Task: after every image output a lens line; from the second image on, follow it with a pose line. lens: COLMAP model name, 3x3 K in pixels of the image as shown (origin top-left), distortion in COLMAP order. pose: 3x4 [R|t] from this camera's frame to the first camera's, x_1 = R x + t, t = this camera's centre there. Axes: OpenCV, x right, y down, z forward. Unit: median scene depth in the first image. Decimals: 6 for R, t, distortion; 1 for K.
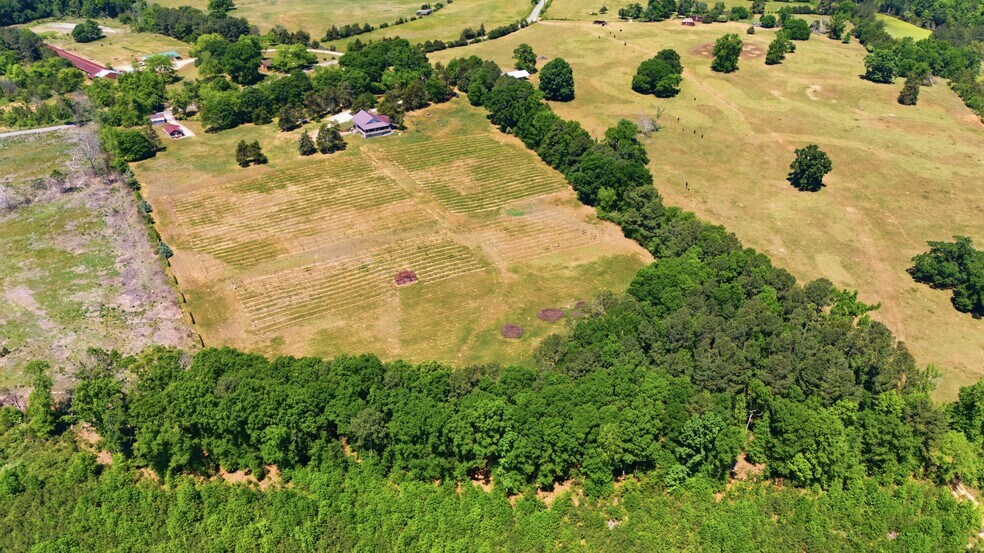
lens RADIAL K [[730.2, 0, 492.0], [0, 730.2, 276.5], [0, 0, 1]] dist [0.095381, -0.095387]
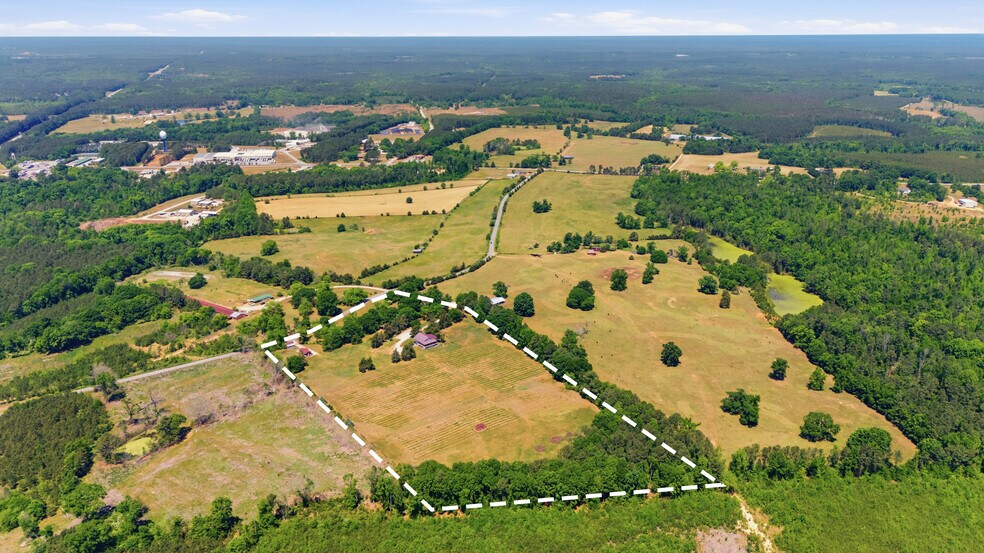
lens RADIAL K [[730.2, 0, 492.0], [0, 730.2, 276.5], [0, 0, 1]] dist [0.095381, -0.095387]
pose [[0.990518, -0.046732, 0.129194, -0.216886], [0.073129, 0.975425, -0.207841, 0.012762], [-0.116306, 0.215318, 0.969593, -0.686174]]
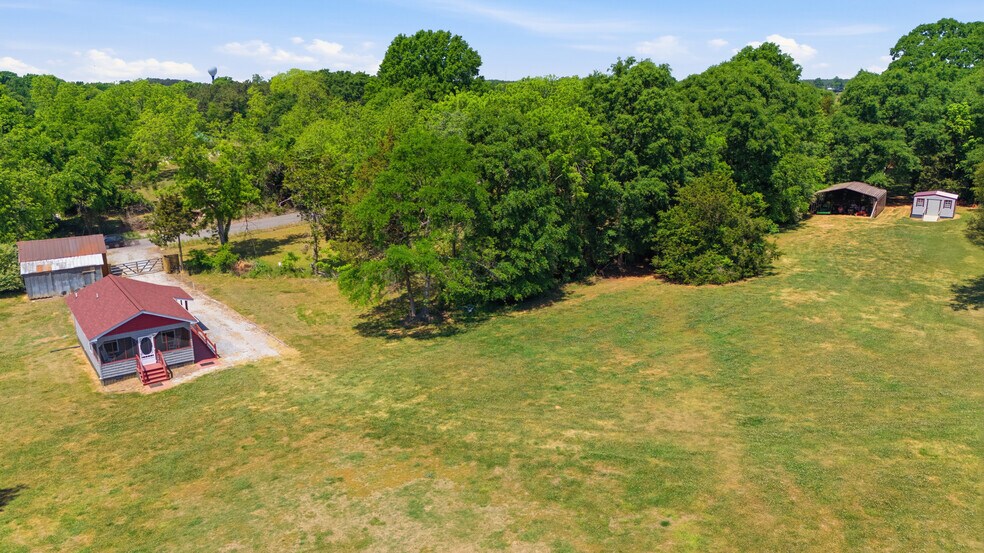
lens RADIAL K [[730.2, 0, 492.0], [0, 730.2, 276.5], [0, 0, 1]] dist [0.095381, -0.095387]
pose [[0.999922, -0.001883, -0.012385, -0.360620], [-0.001739, 0.958217, -0.286037, -0.165213], [0.012406, 0.286036, 0.958138, 0.864354]]
